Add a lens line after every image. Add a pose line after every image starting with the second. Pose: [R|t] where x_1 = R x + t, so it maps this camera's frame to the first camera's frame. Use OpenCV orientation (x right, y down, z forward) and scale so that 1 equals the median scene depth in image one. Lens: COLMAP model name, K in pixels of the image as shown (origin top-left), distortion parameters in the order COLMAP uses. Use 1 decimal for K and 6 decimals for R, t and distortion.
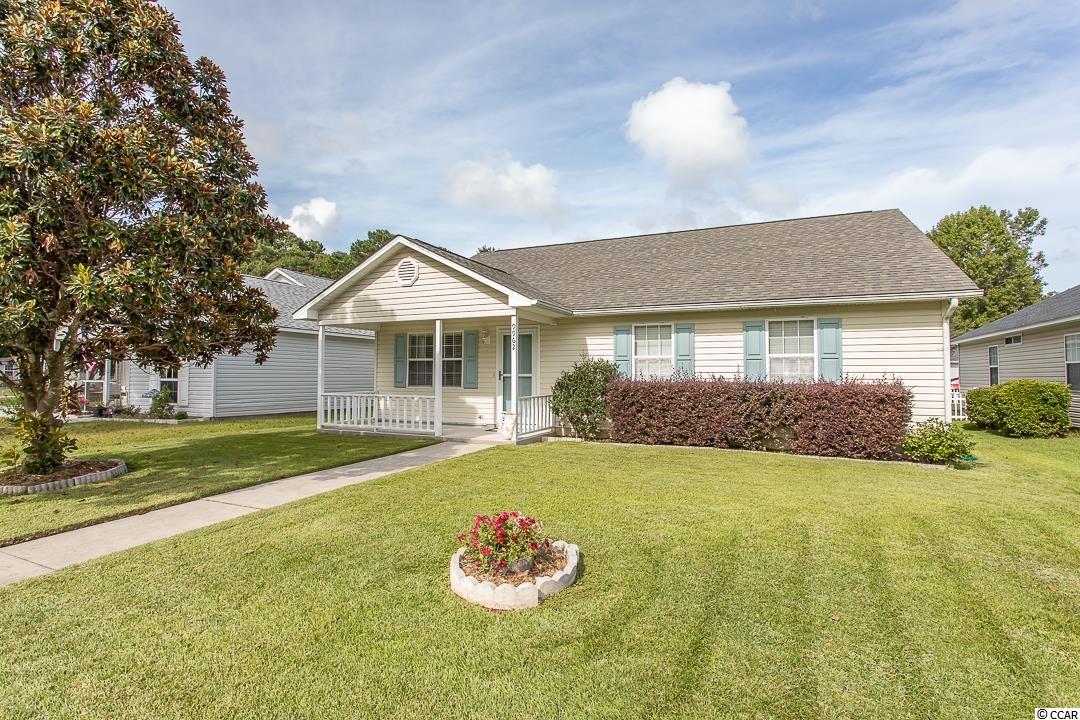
lens RADIAL K [[524.3, 0, 538.9], [0, 524.3, 361.0], [0, 0, 1]] dist [-0.003652, 0.001053]
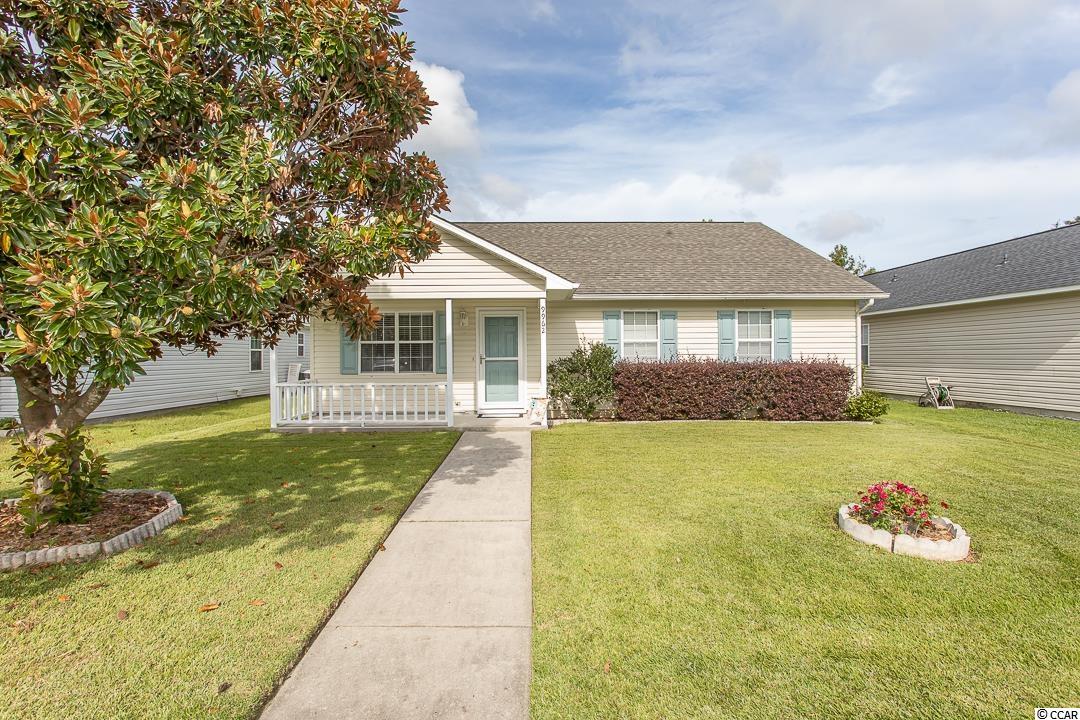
lens RADIAL K [[524.3, 0, 539.4], [0, 524.3, 358.1], [0, 0, 1]] dist [-0.003652, 0.001053]
pose [[0.902472, -0.011960, 0.430583, -0.442704], [-0.001947, 0.999491, 0.031843, -0.005806], [-0.430745, -0.029576, 0.901989, 0.108800]]
